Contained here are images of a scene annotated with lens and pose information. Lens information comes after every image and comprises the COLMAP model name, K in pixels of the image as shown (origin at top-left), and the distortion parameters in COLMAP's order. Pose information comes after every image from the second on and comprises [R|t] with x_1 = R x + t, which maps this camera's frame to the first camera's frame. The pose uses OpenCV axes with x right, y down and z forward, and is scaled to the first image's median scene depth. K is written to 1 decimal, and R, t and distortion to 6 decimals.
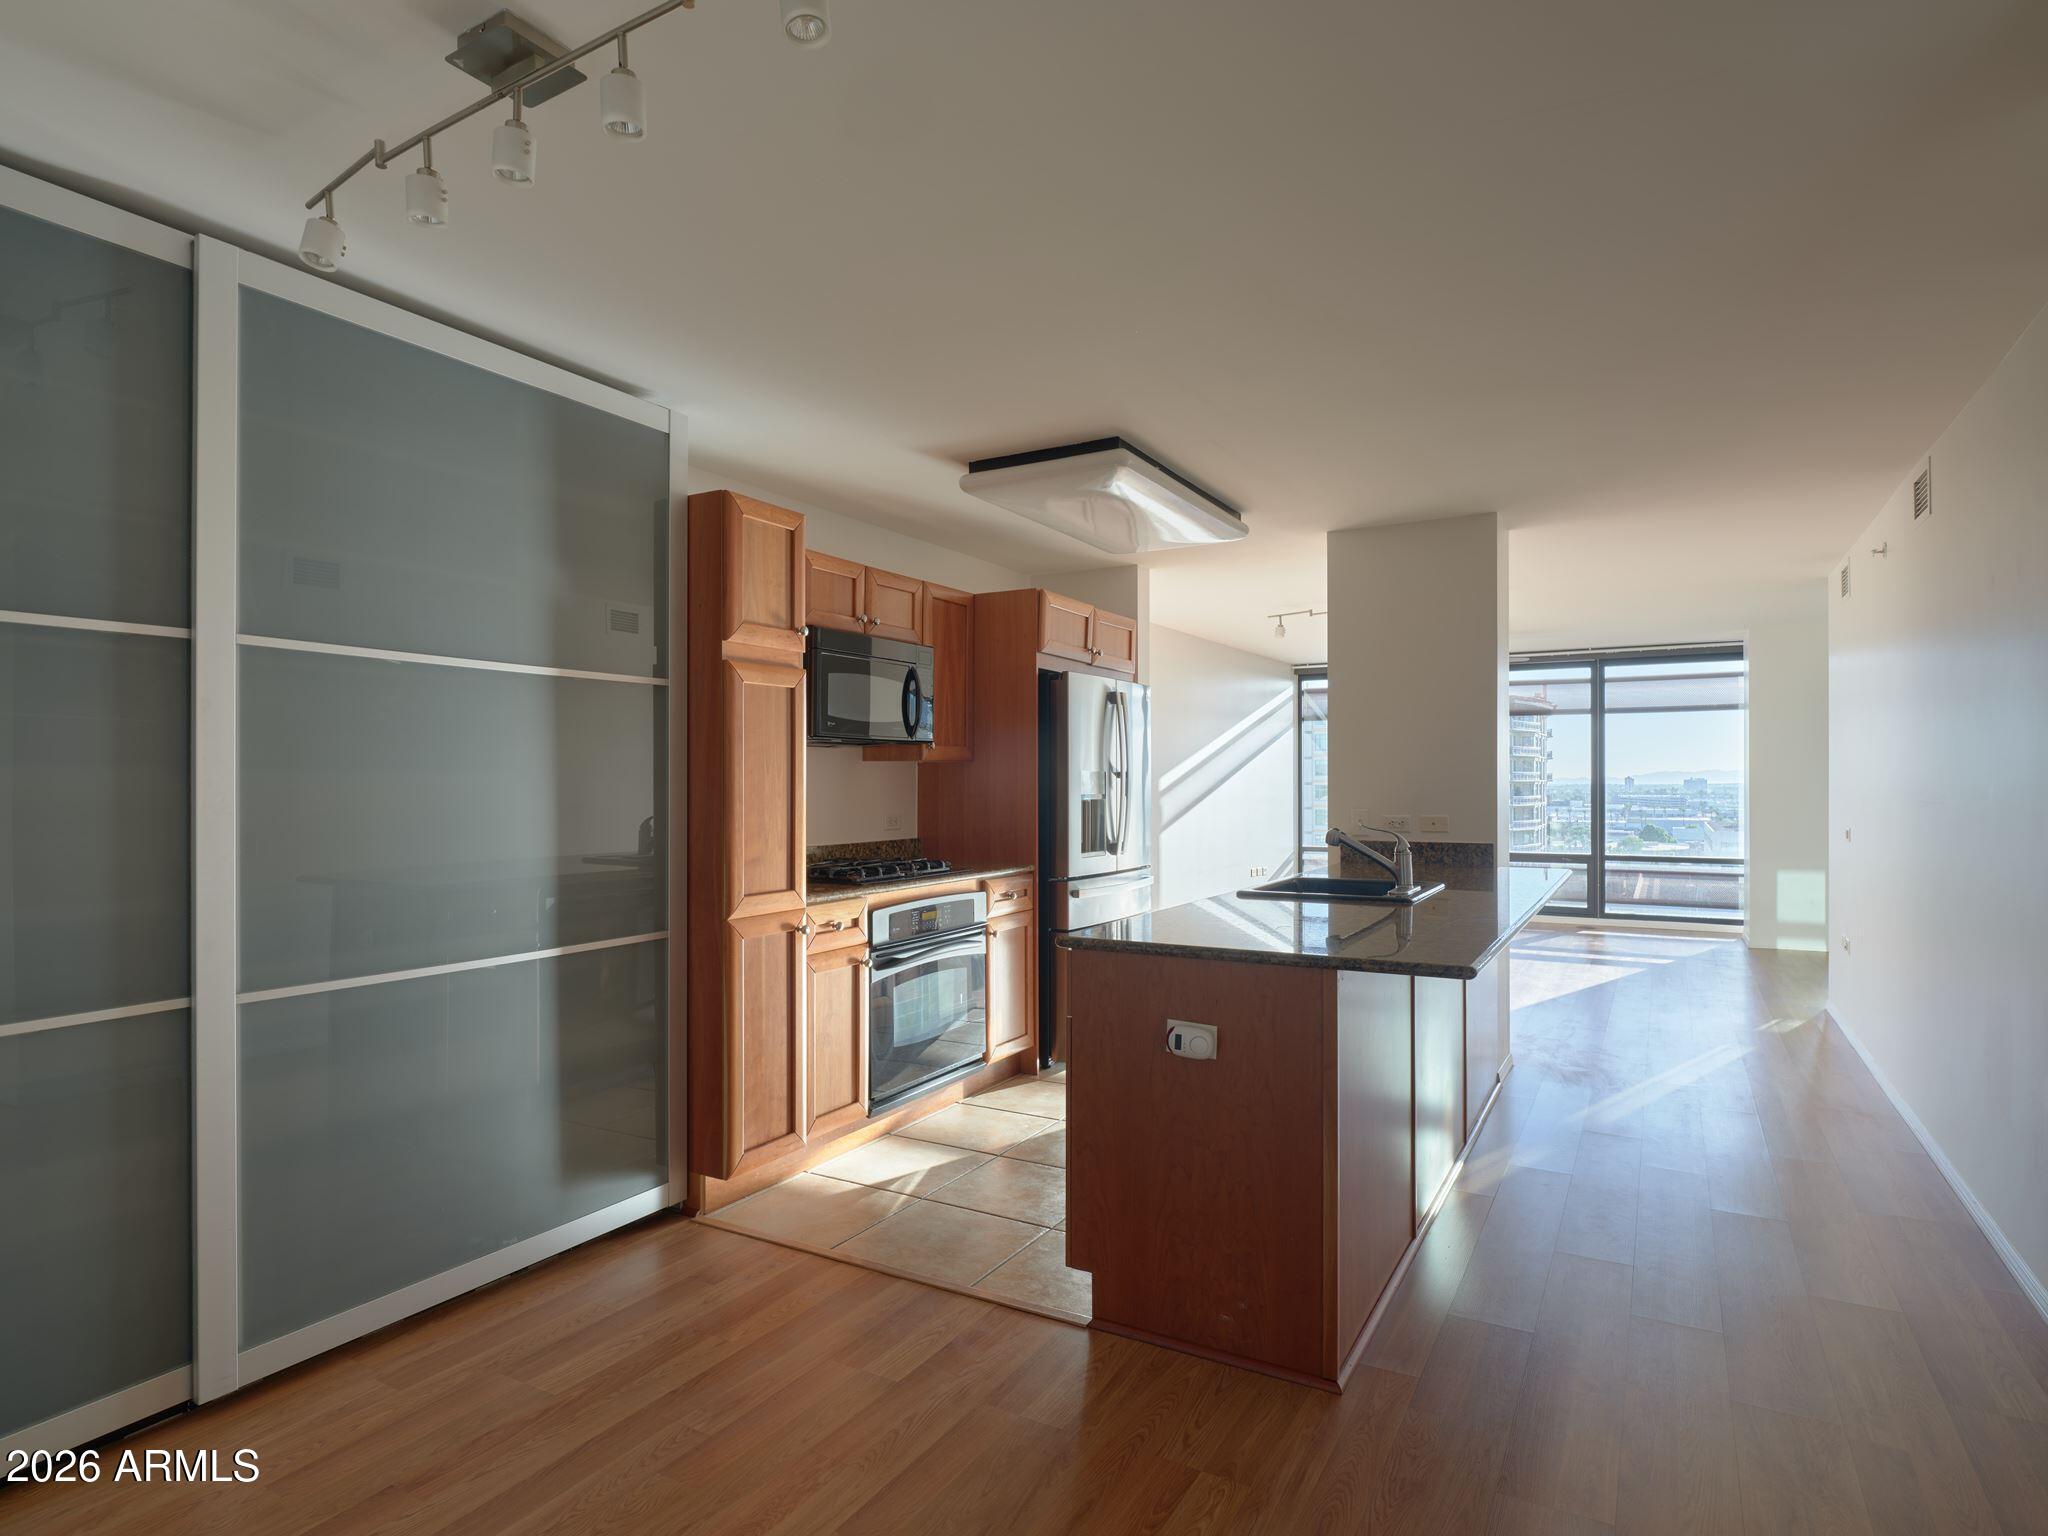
lens RADIAL K [[1114.4, 0, 1031.9], [0, 1114.4, 778.0], [0, 0, 1]] dist [0.013620, -0.007974]
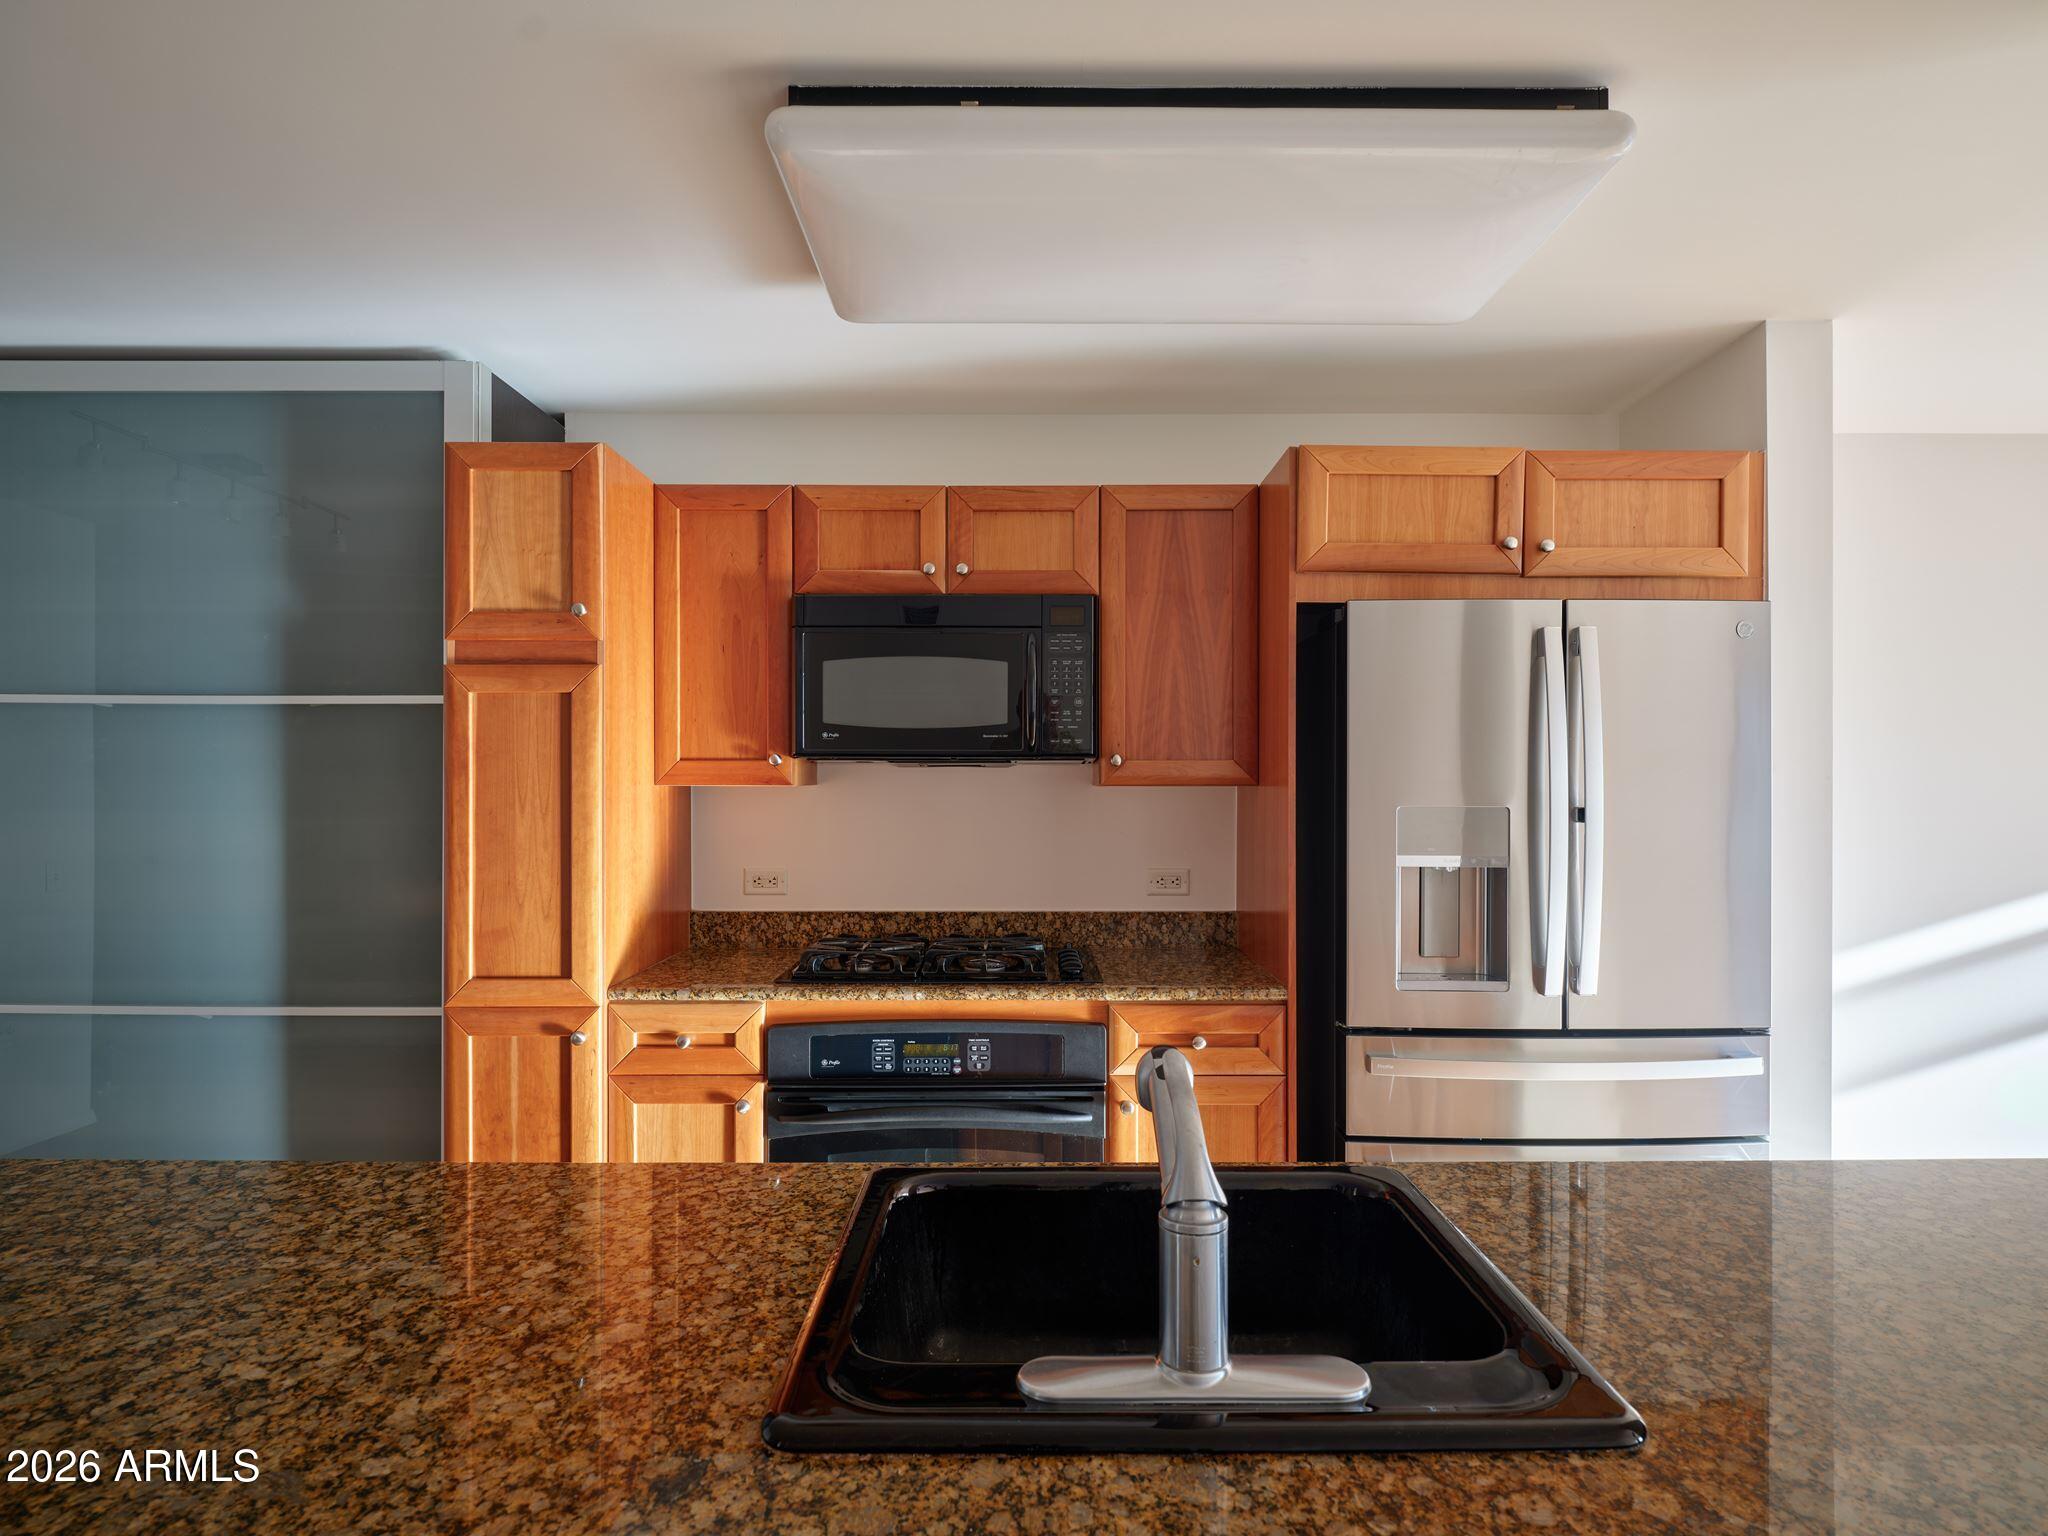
lens RADIAL K [[1114.4, 0, 1031.9], [0, 1114.4, 778.0], [0, 0, 1]] dist [0.013620, -0.007974]
pose [[0.499765, -0.004780, -0.866148, 0.267554], [-0.000177, 0.999984, -0.005621, -0.011112], [0.866161, 0.002962, 0.499756, 0.441448]]
